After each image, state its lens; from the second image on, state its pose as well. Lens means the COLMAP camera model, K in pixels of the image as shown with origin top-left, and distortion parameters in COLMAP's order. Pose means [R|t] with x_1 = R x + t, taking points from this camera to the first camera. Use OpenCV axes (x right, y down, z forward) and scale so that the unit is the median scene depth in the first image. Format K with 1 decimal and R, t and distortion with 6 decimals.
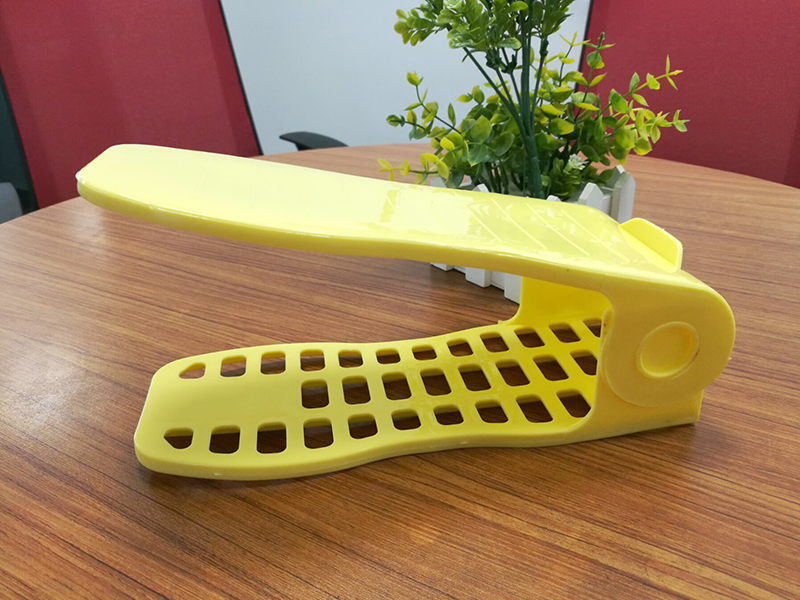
lens RADIAL K [[646.3, 0, 400.0], [0, 646.3, 300.0], [0, 0, 1]] dist [-0.002937, 0.010454]
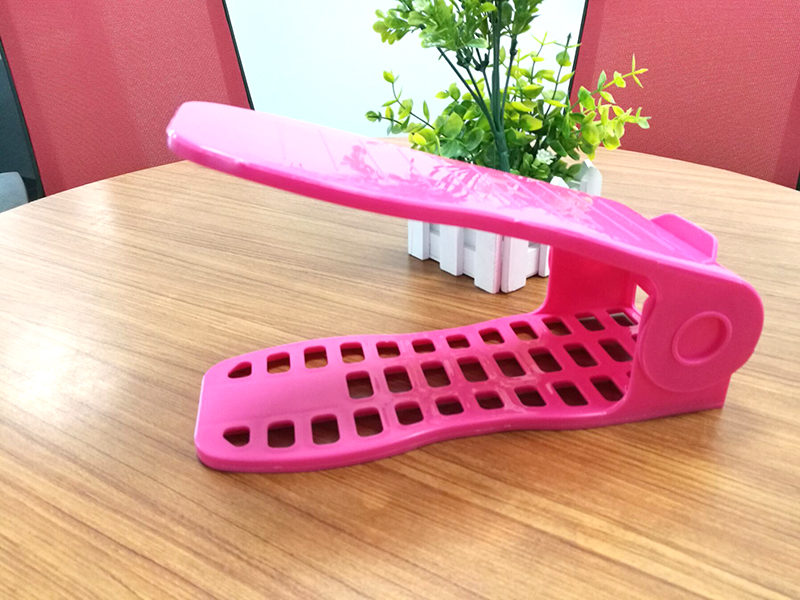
lens RADIAL K [[637.1, 0, 400.0], [0, 637.1, 300.0], [0, 0, 1]] dist [0.008598, 0.009314]
pose [[0.999889, 0.008075, -0.012560, 0.053202], [-0.007880, 0.999849, 0.015499, 0.004773], [0.012684, -0.015399, 0.999801, -0.042347]]
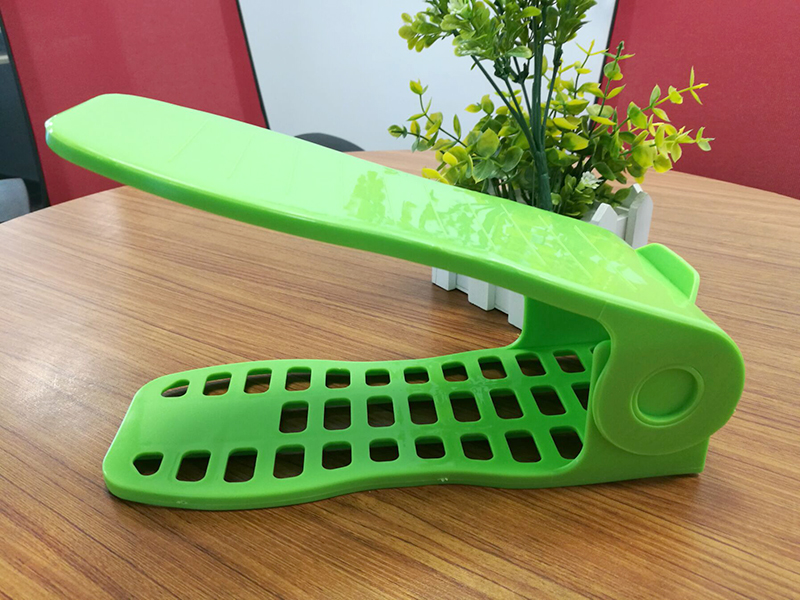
lens RADIAL K [[642.0, 0, 400.0], [0, 642.0, 300.0], [0, 0, 1]] dist [-0.003440, 0.019342]
pose [[0.999200, 0.028635, -0.027932, 0.030592], [-0.028567, 0.999588, 0.002831, -0.035658], [0.028001, -0.002031, 0.999606, 0.067010]]
